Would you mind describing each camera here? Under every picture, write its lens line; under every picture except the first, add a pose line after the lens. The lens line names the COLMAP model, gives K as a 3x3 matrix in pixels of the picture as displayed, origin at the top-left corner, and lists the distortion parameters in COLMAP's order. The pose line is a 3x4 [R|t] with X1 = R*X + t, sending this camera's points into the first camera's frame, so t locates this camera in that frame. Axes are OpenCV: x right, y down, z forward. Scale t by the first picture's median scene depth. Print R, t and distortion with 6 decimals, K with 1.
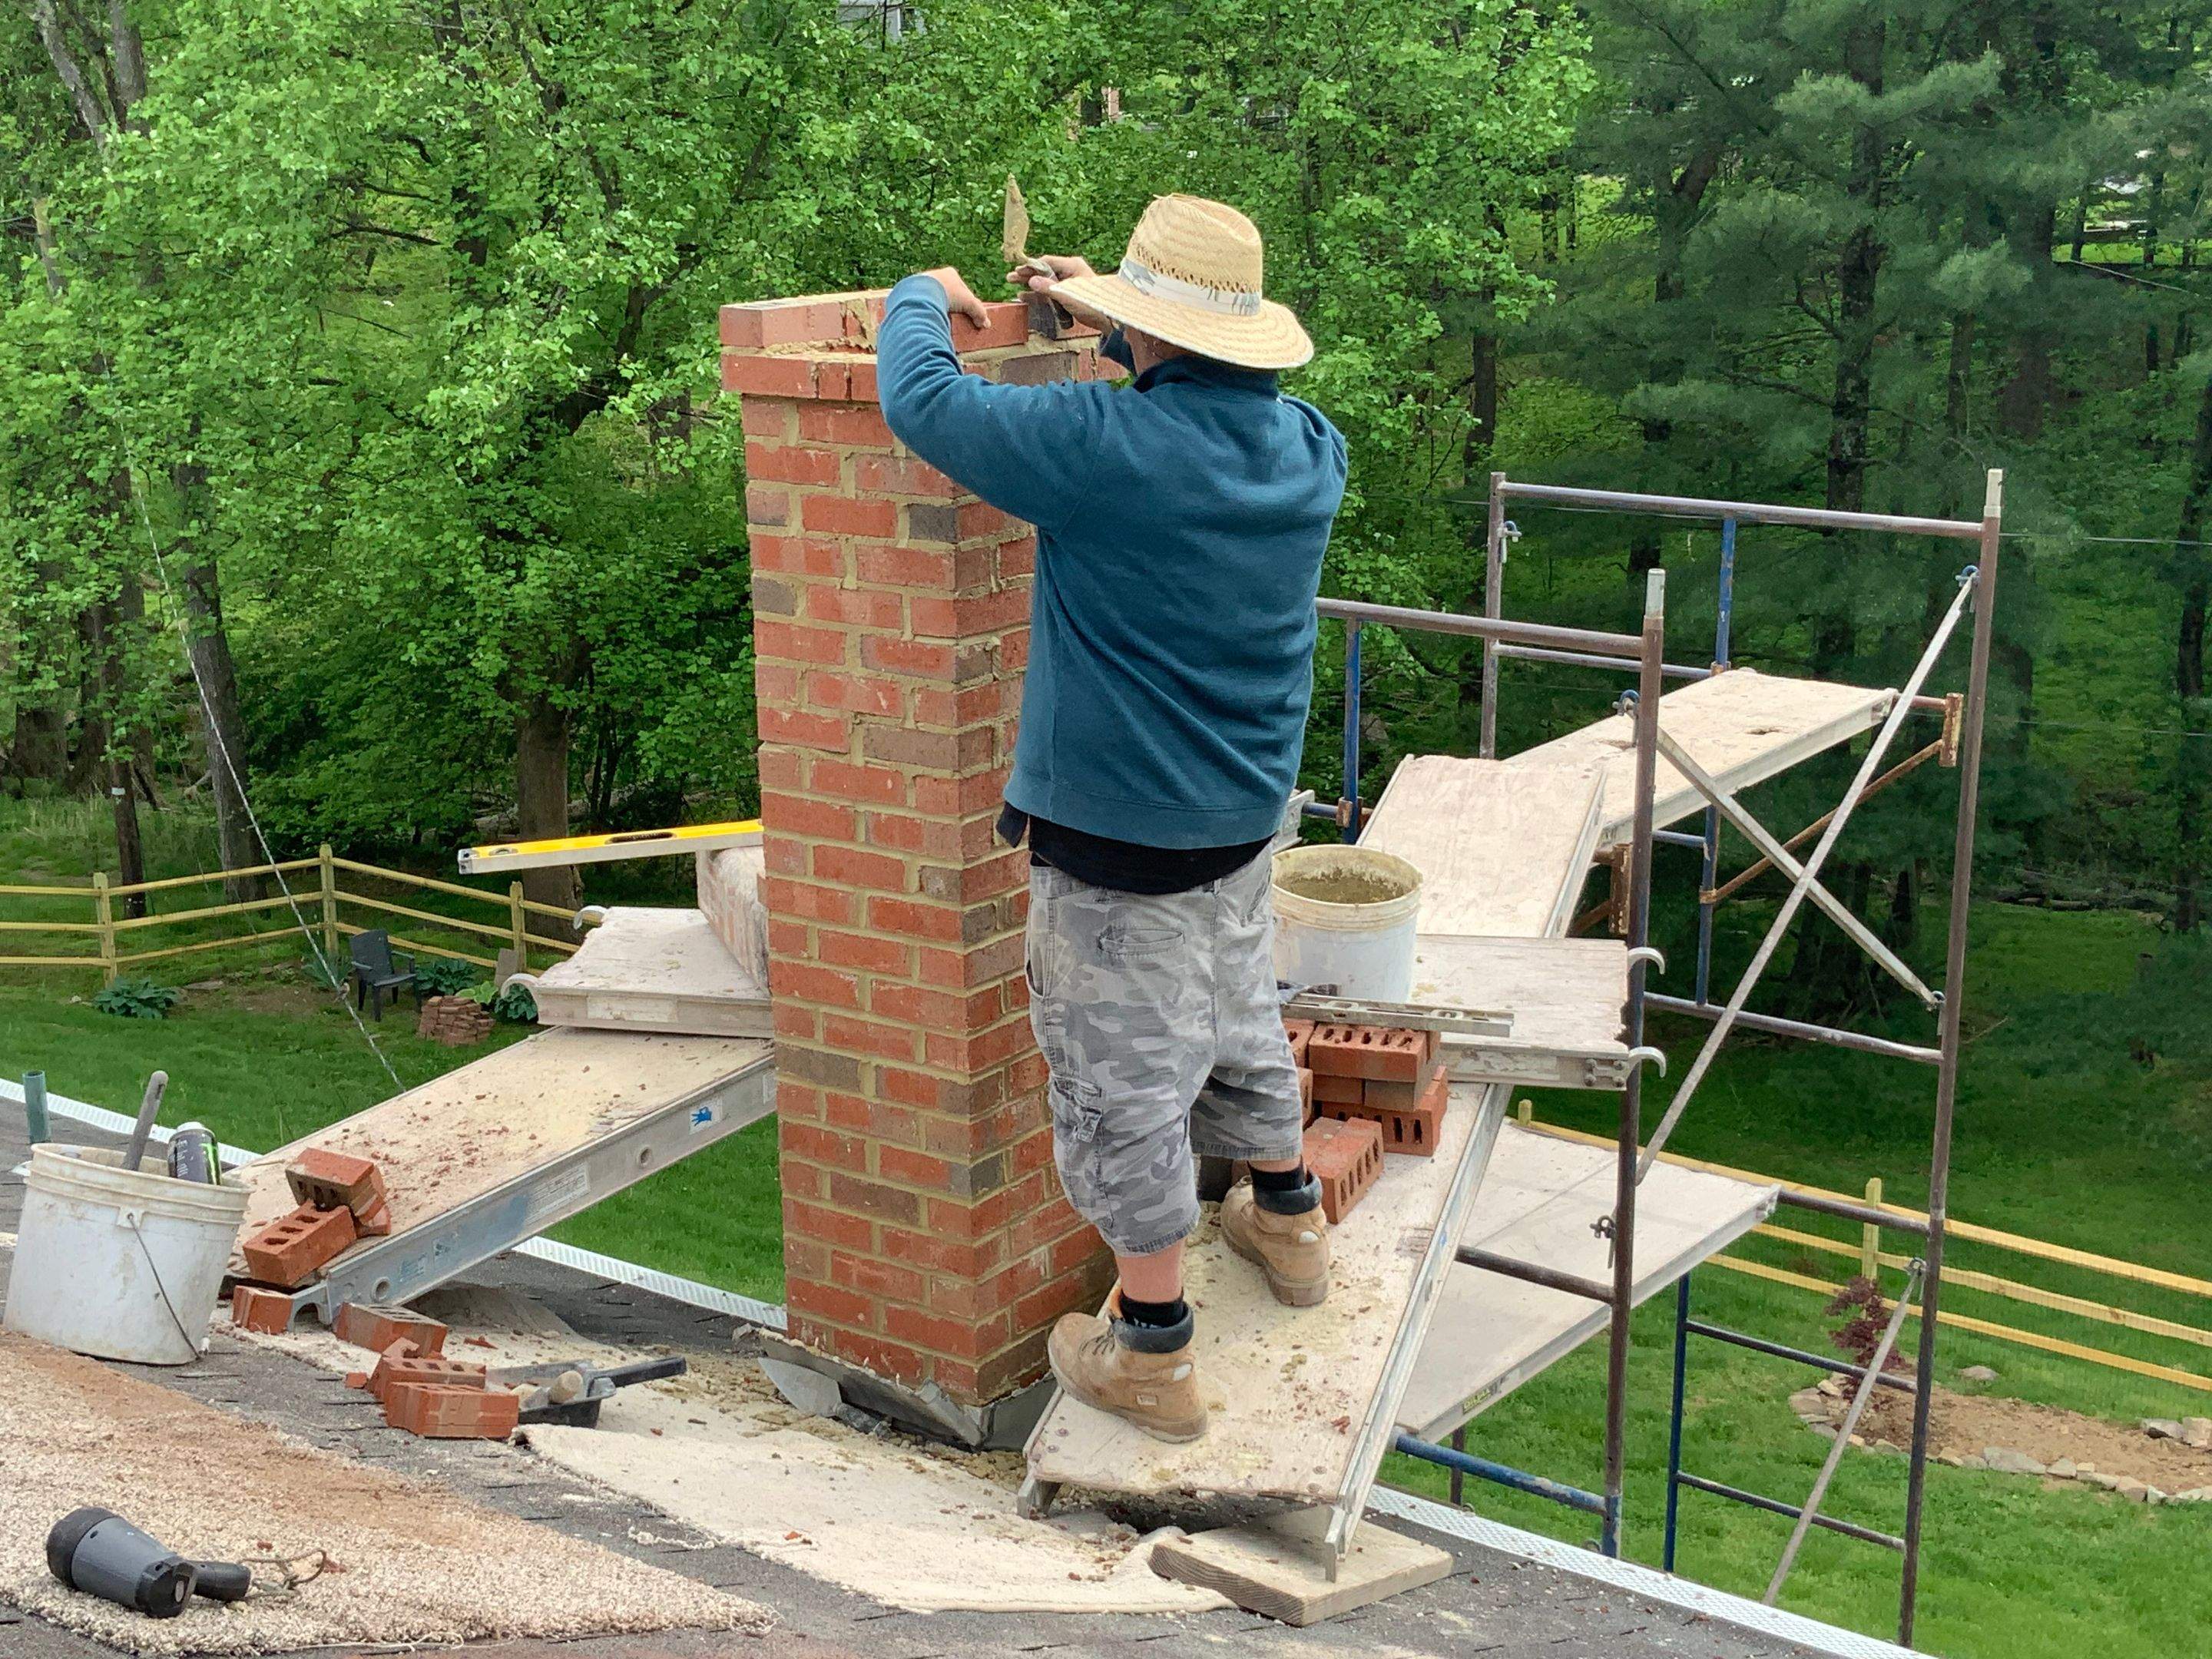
lens RADIAL K [[2941.2, 0, 1103.6], [0, 2941.2, 817.8], [0, 0, 1]] dist [0.052390, 0.000000]
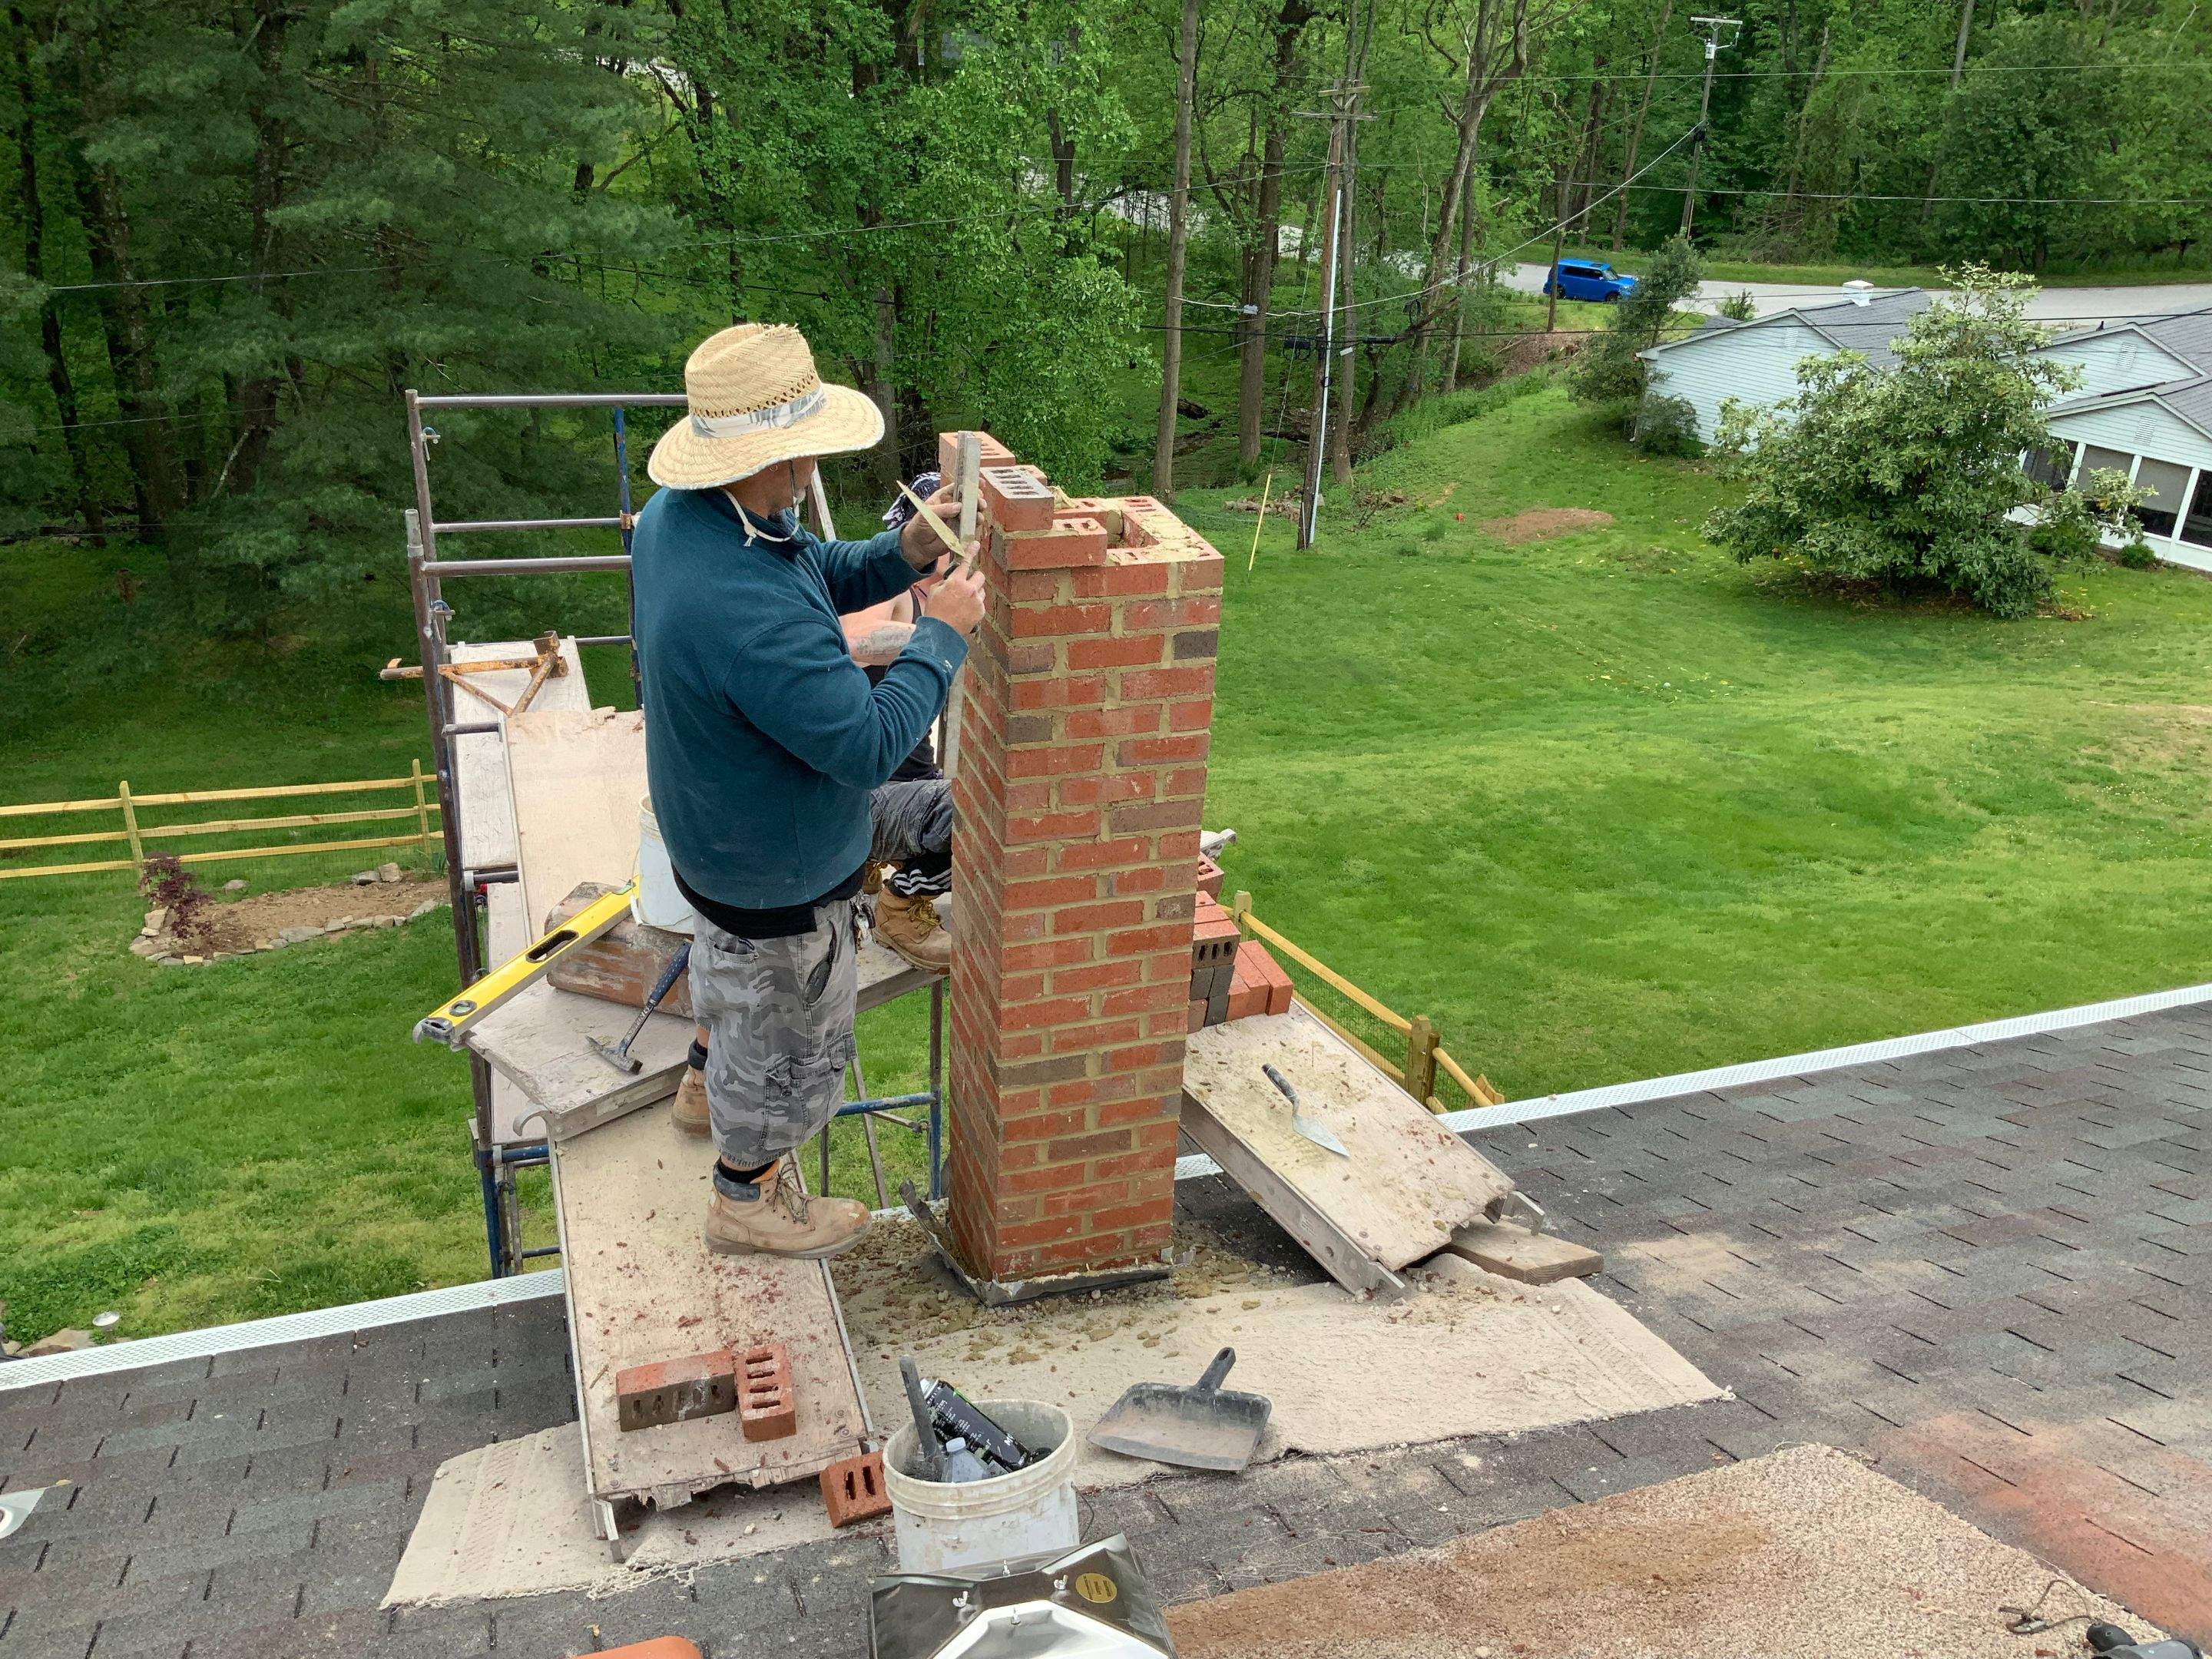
lens RADIAL K [[1826.2, 0, 1105.1], [0, 1826.2, 832.6], [0, 0, 1]] dist [0.062450, -0.129992]
pose [[0.587037, -0.324779, 0.741557, -0.337337], [0.146597, 0.943502, 0.297174, -0.129188], [-0.796177, -0.065742, 0.601482, 0.276880]]
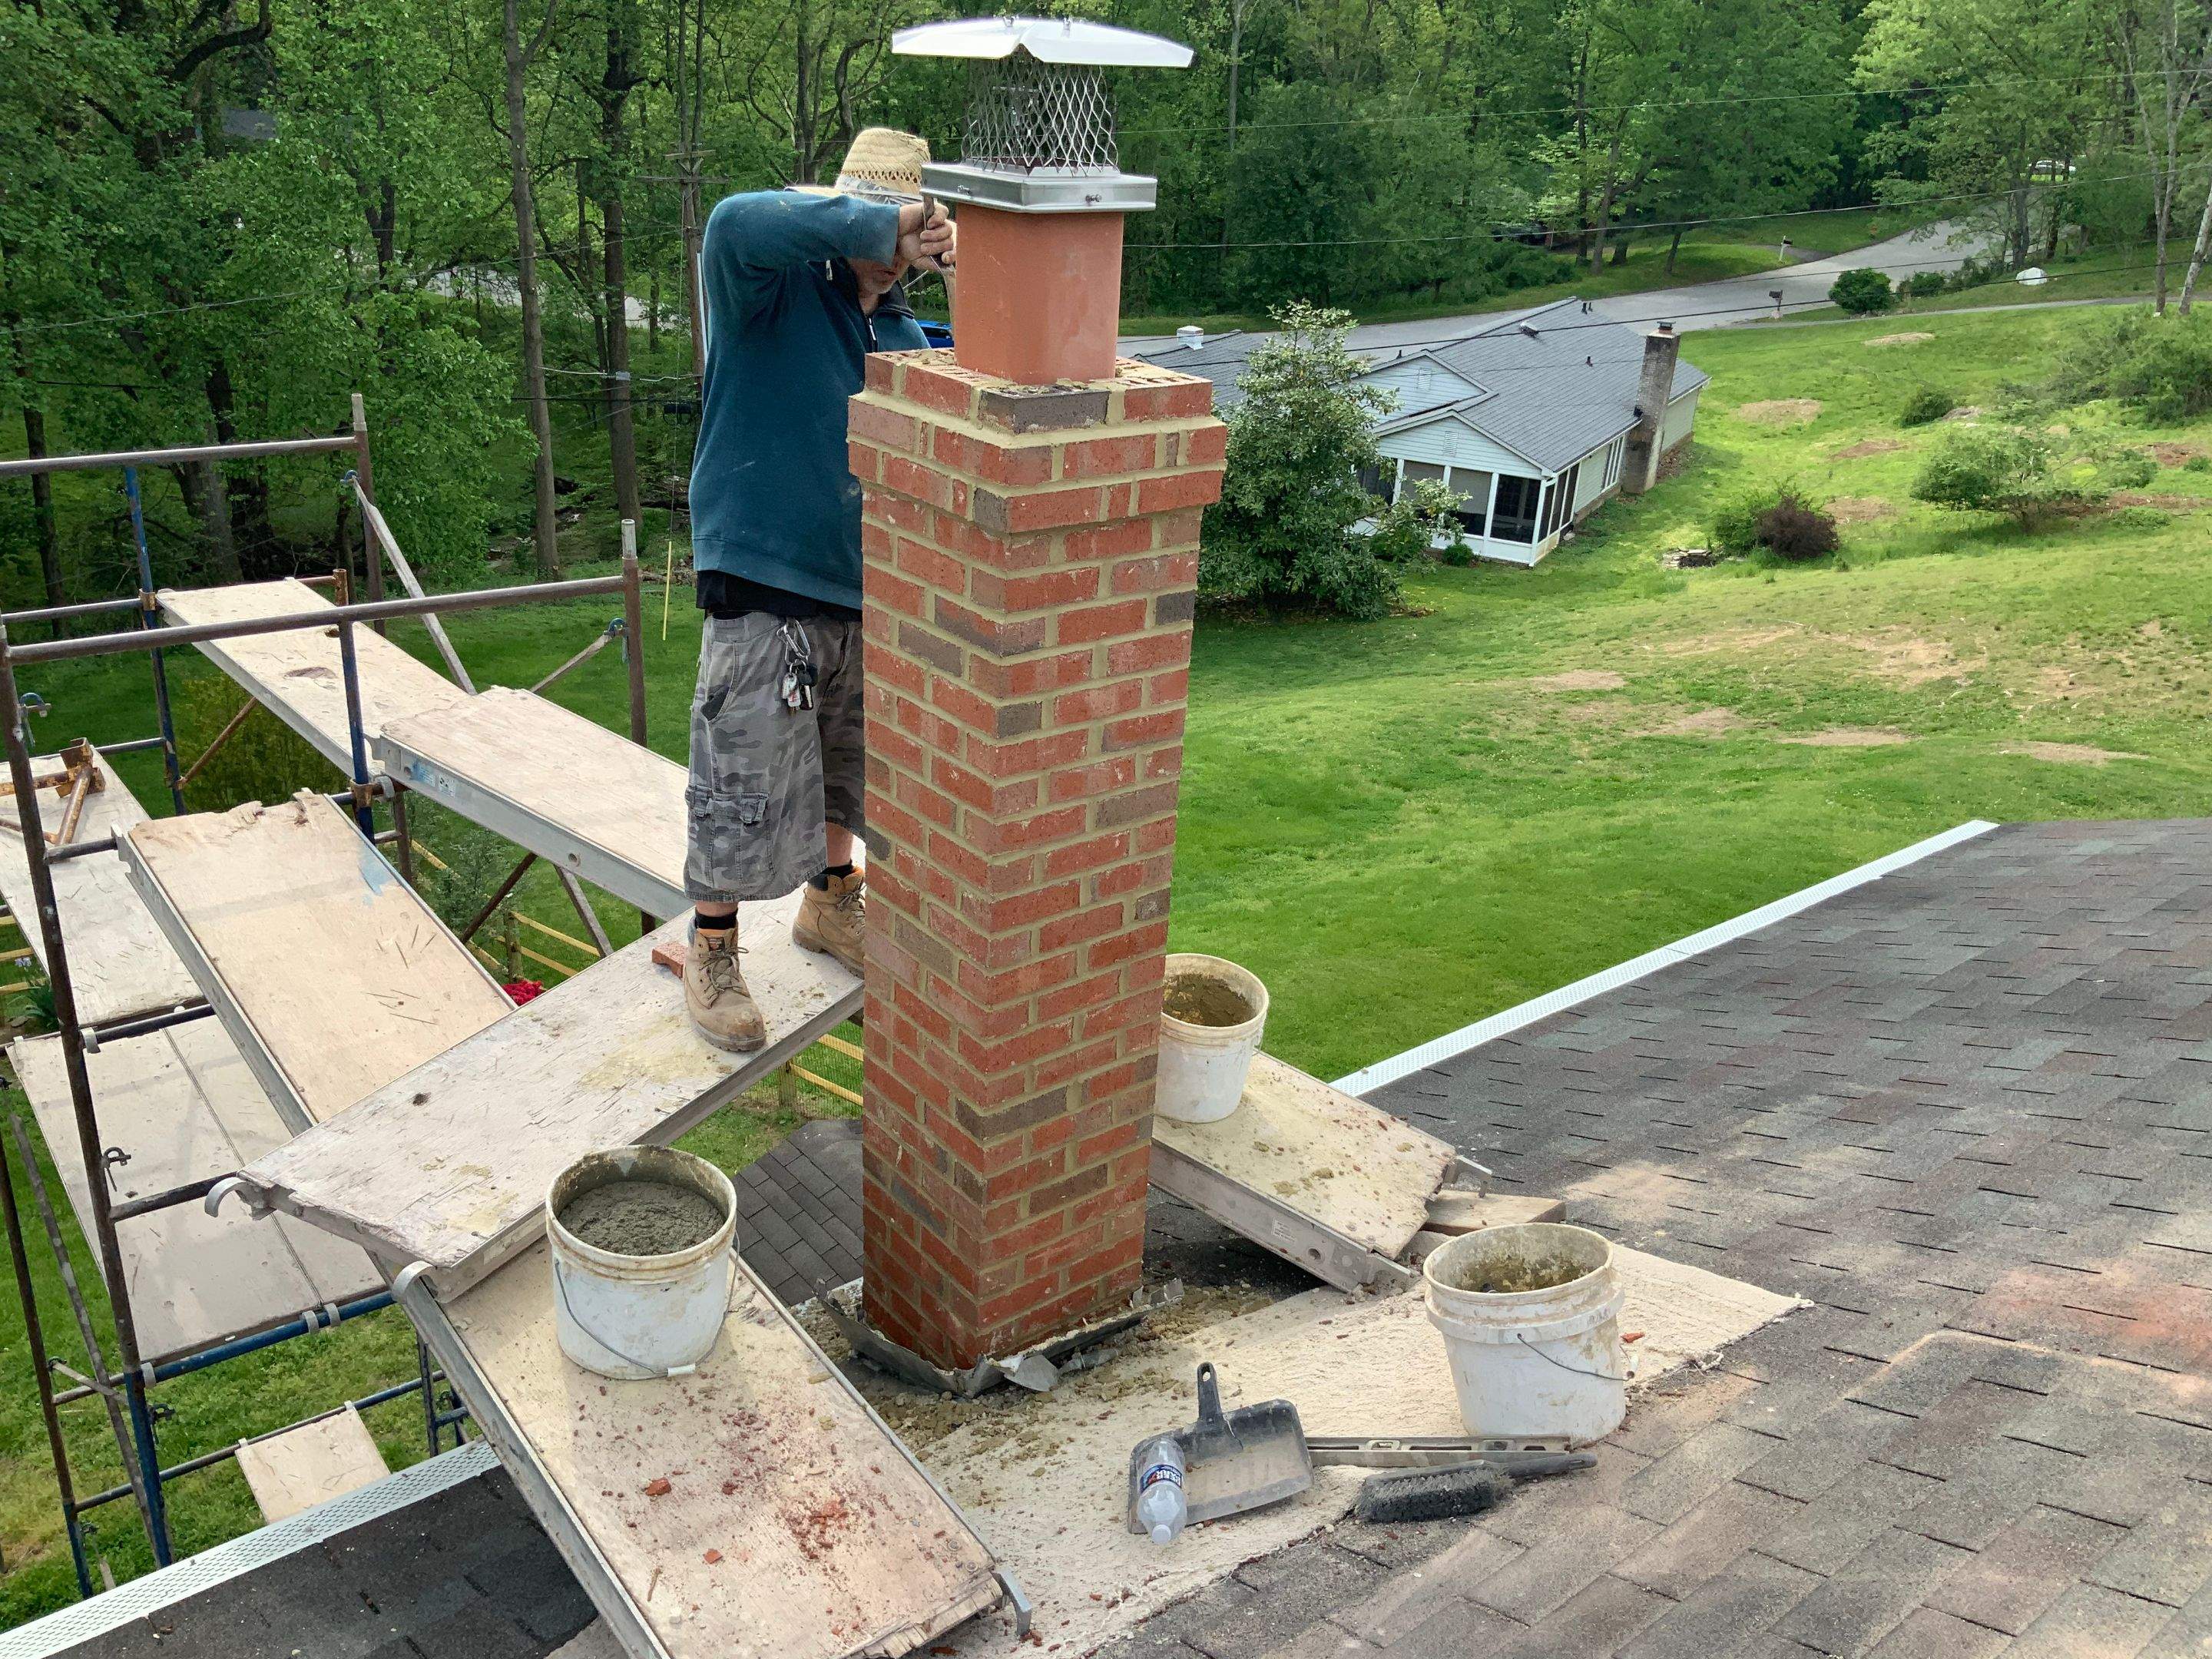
lens RADIAL K [[1826.2, 0, 1107.1], [0, 1826.2, 831.4], [0, 0, 1]] dist [0.062450, -0.129992]
pose [[0.274125, -0.356058, 0.893352, -0.358594], [0.177472, 0.931711, 0.316889, -0.122593], [-0.945177, 0.071678, 0.318596, 0.399369]]
